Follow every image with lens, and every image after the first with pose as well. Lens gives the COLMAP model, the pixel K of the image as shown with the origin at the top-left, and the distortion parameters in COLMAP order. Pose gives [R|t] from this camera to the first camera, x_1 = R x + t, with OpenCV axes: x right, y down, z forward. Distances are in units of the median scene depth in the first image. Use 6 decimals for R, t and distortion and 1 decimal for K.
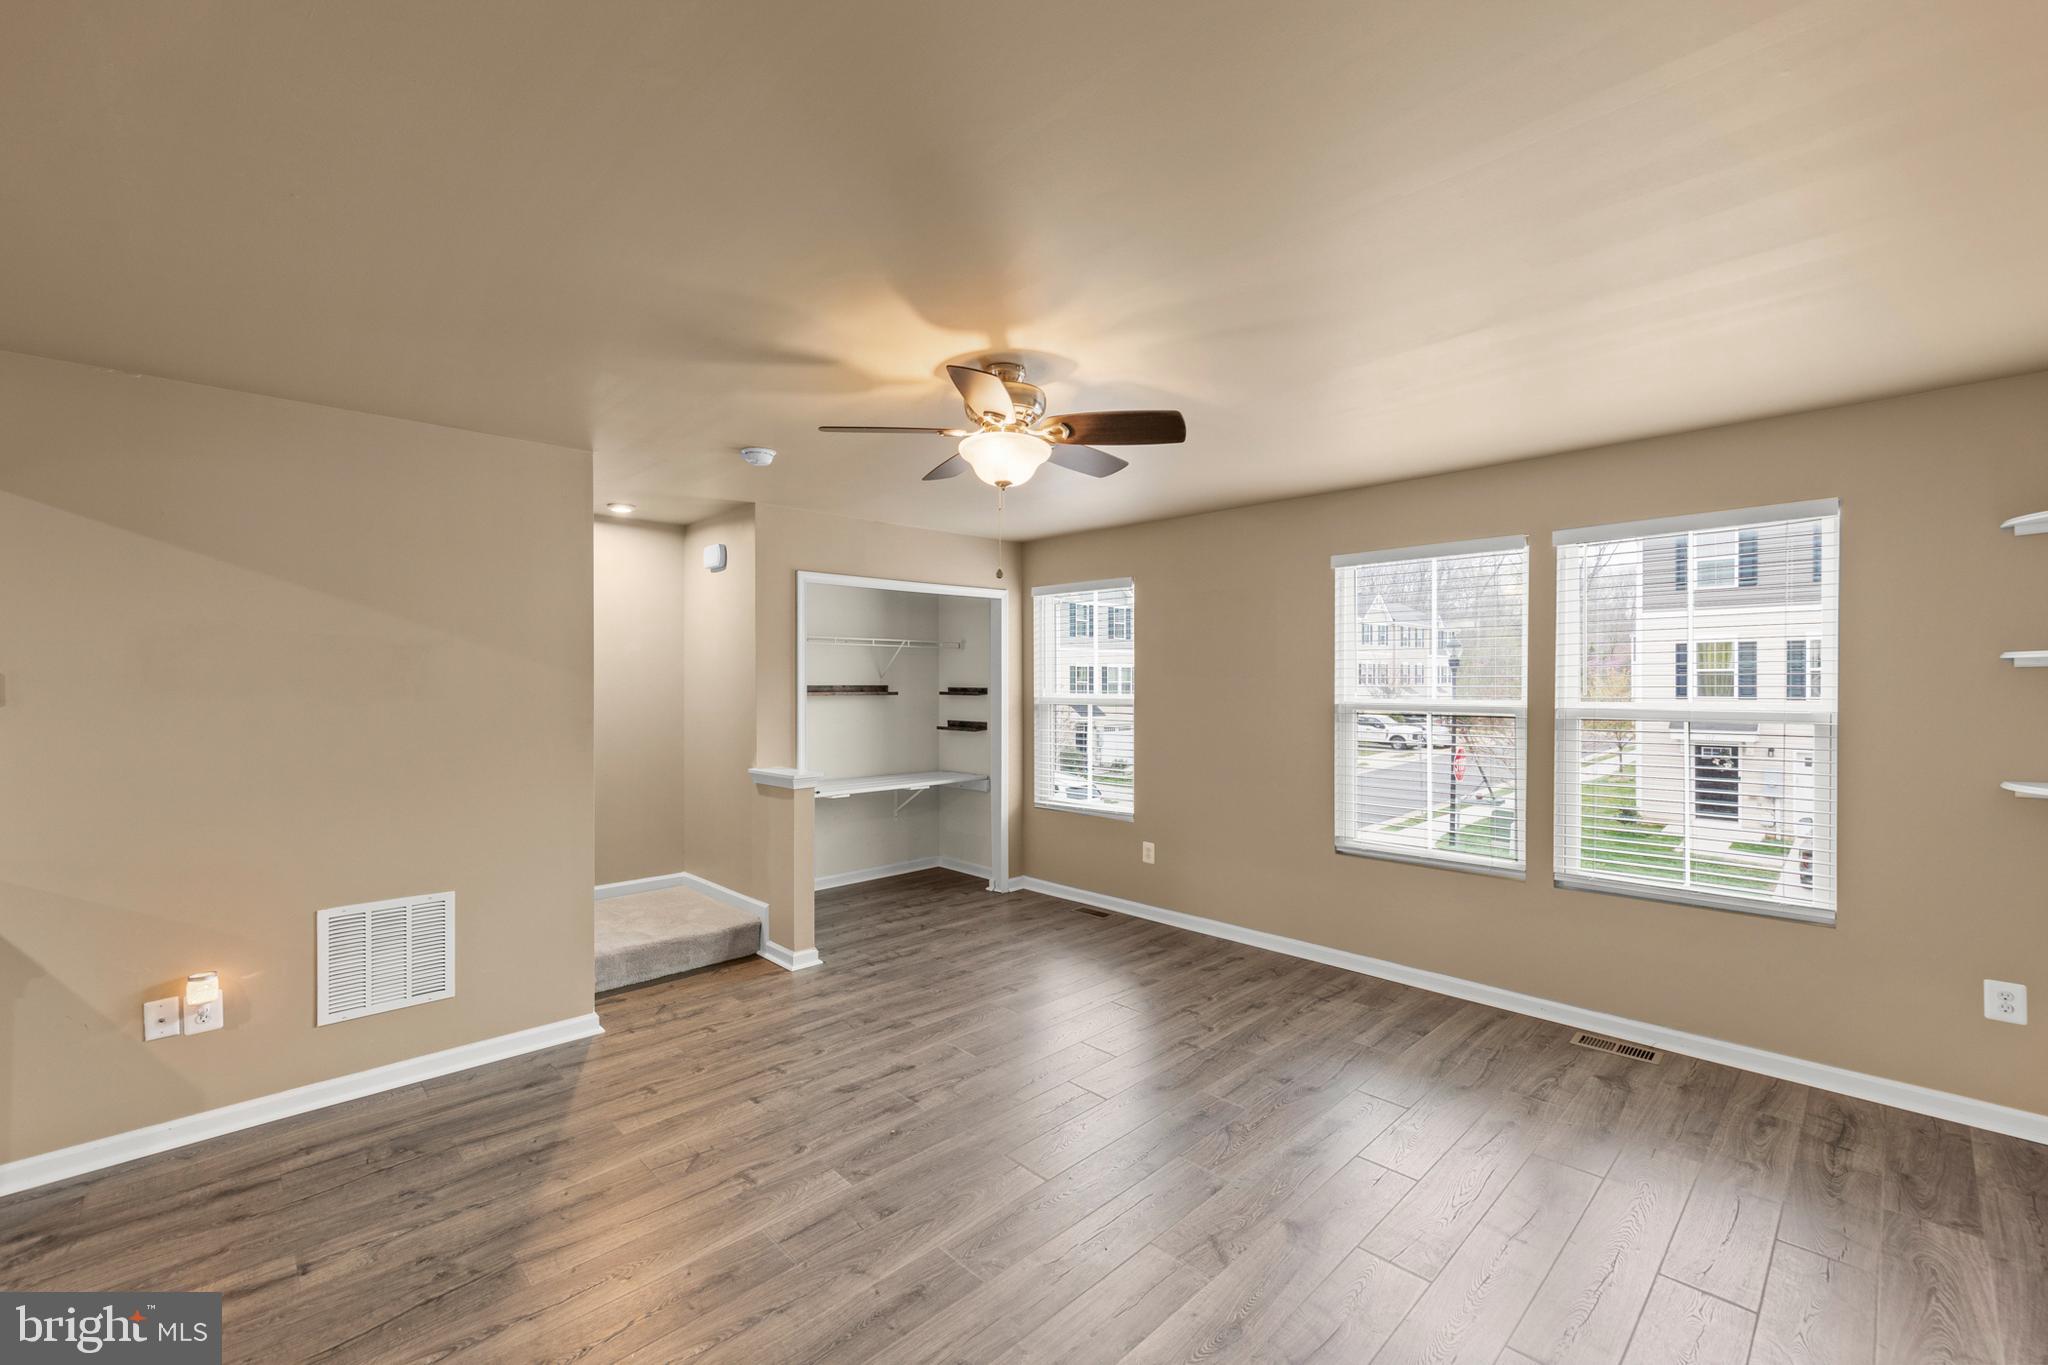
lens RADIAL K [[885.7, 0, 1021.2], [0, 885.7, 641.9], [0, 0, 1]] dist [0.001179, 0.000193]
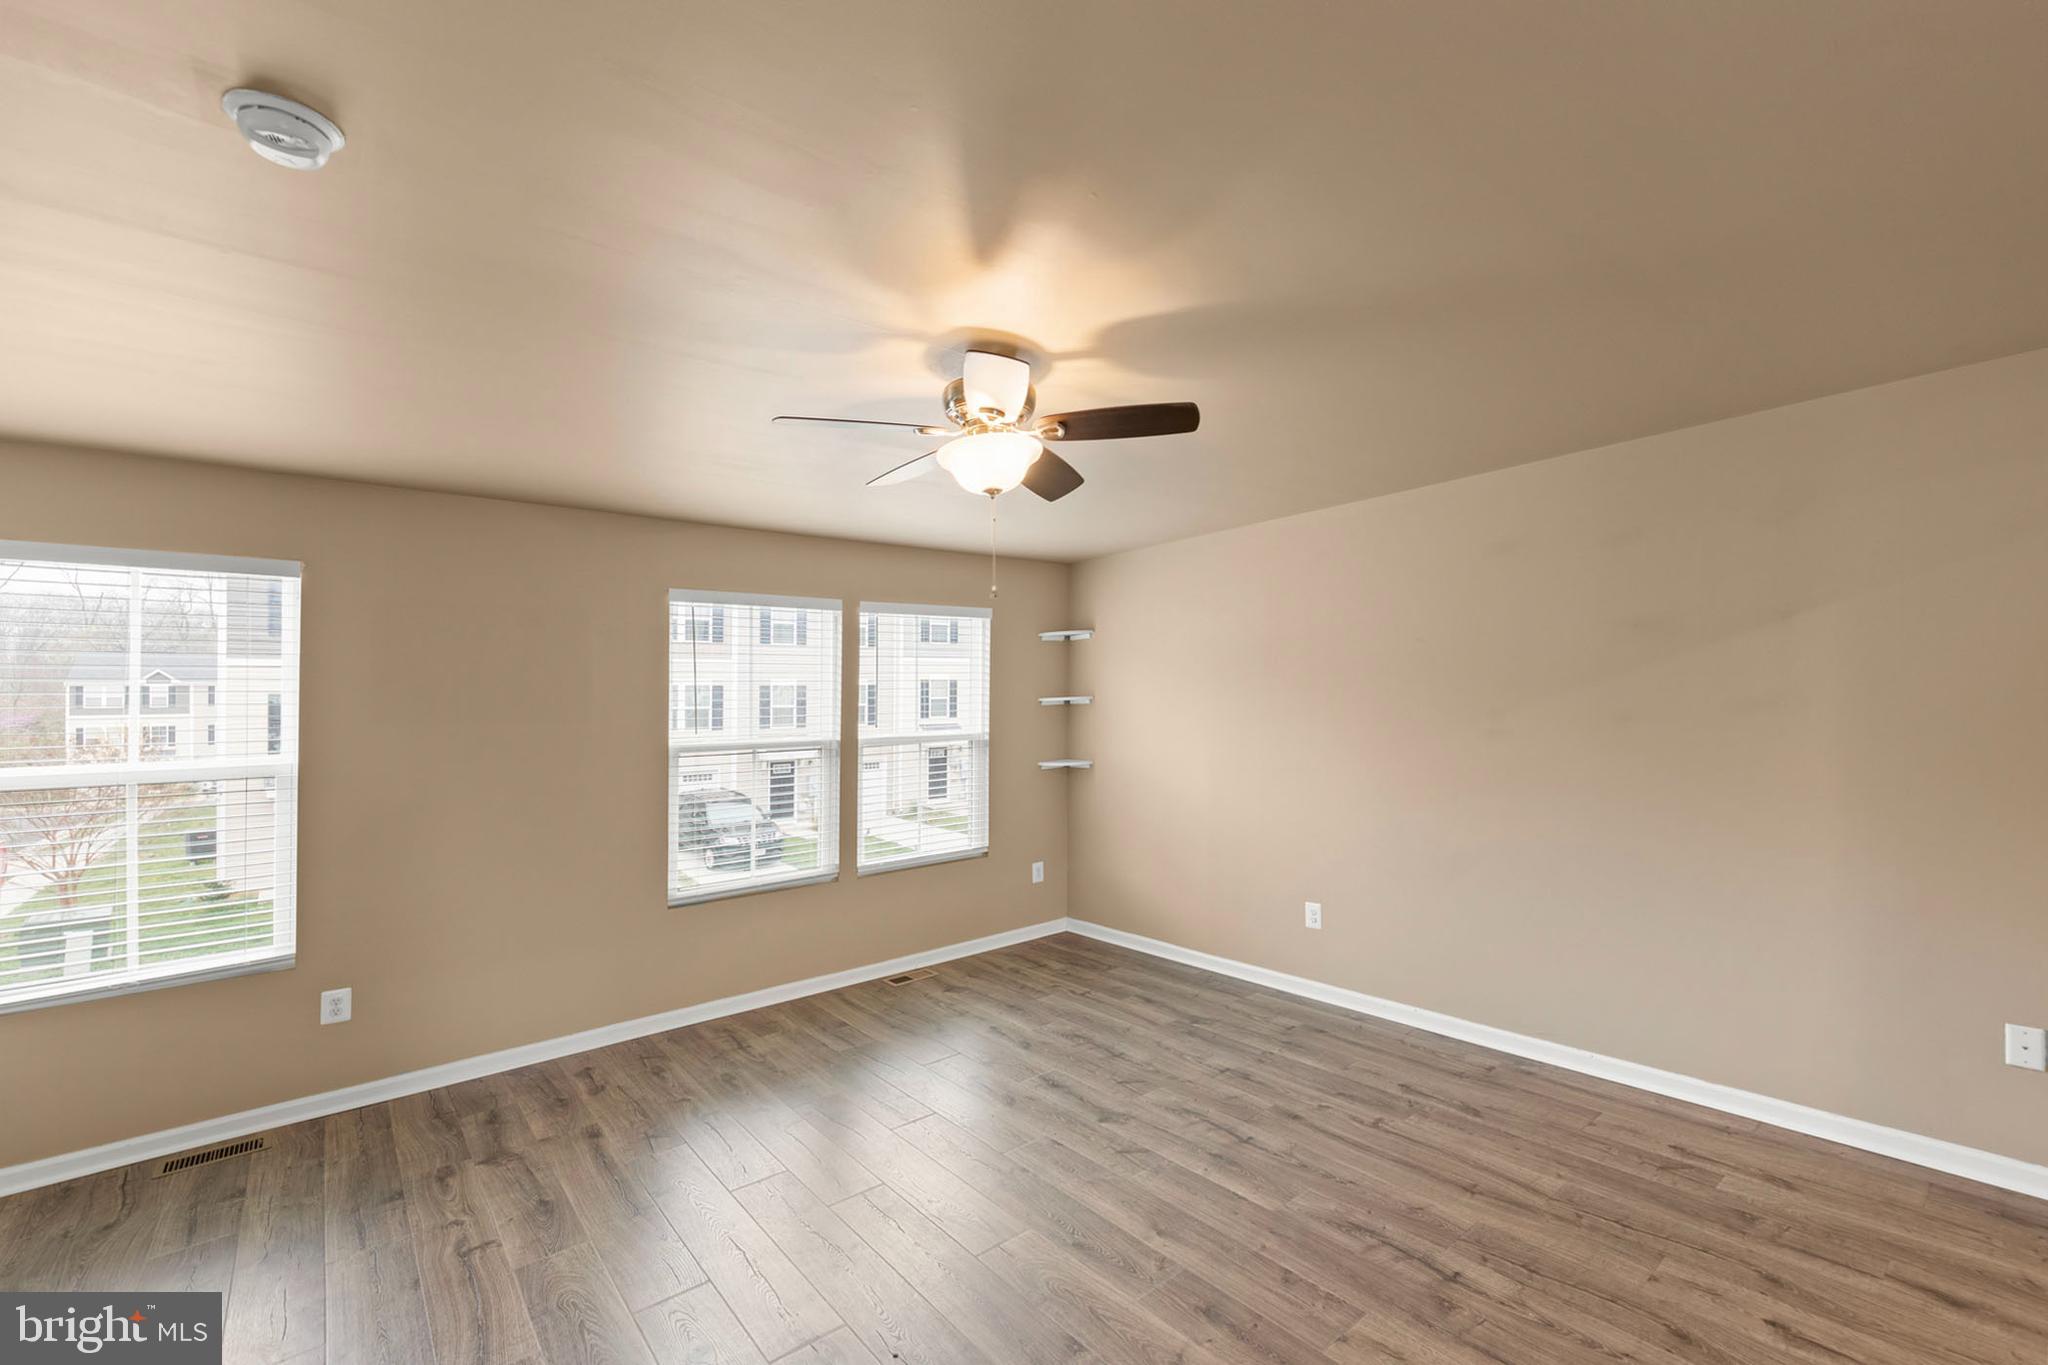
lens RADIAL K [[868.3, 0, 1032.1], [0, 868.3, 679.5], [0, 0, 1]] dist [-0.002445, -0.000441]
pose [[0.106336, 0.018016, 0.994167, -0.520056], [0.002369, 0.999828, -0.018372, 0.020679], [-0.994327, 0.004309, 0.106275, 0.536995]]
